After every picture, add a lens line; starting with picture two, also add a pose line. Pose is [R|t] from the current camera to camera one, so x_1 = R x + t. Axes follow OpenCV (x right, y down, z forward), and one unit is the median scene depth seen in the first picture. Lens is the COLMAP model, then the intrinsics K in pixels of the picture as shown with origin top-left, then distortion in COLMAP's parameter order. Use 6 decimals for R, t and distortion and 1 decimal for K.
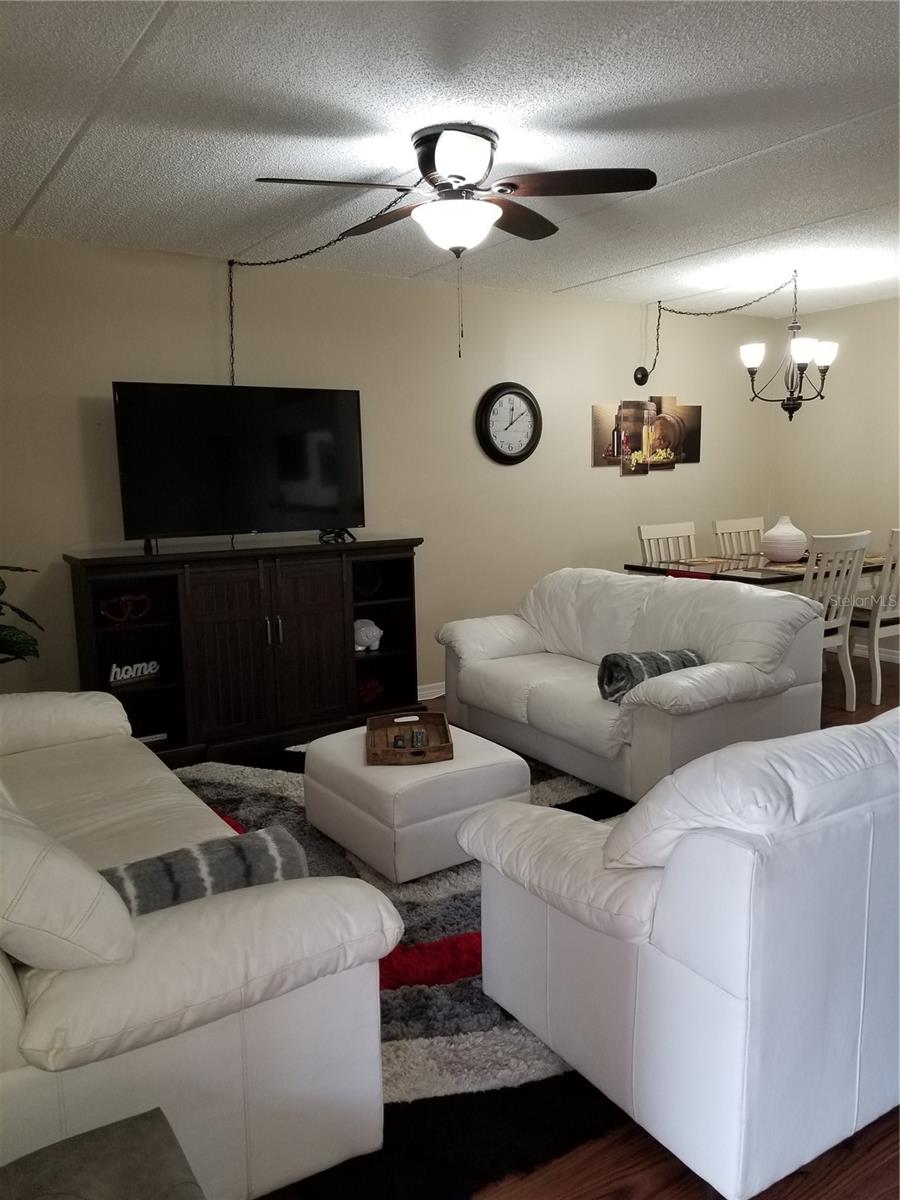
lens RADIAL K [[926.5, 0, 458.0], [0, 926.5, 594.0], [0, 0, 1]] dist [0.095517, -0.169863]
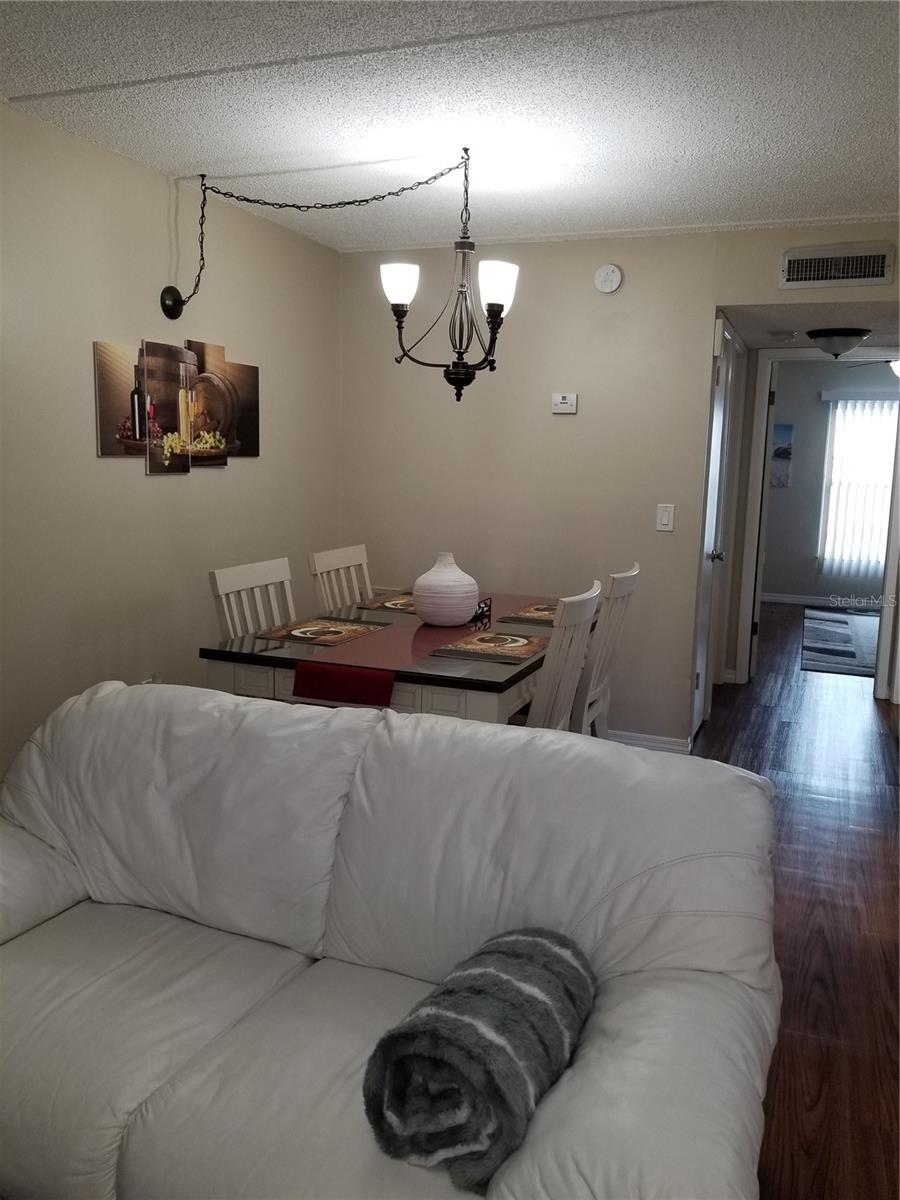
lens RADIAL K [[926.5, 0, 458.0], [0, 926.5, 594.0], [0, 0, 1]] dist [0.095517, -0.169863]
pose [[0.805865, -0.044430, 0.590430, -0.011369], [0.035727, 0.999012, 0.026413, -0.063074], [-0.591021, -0.000191, 0.806656, 0.432143]]
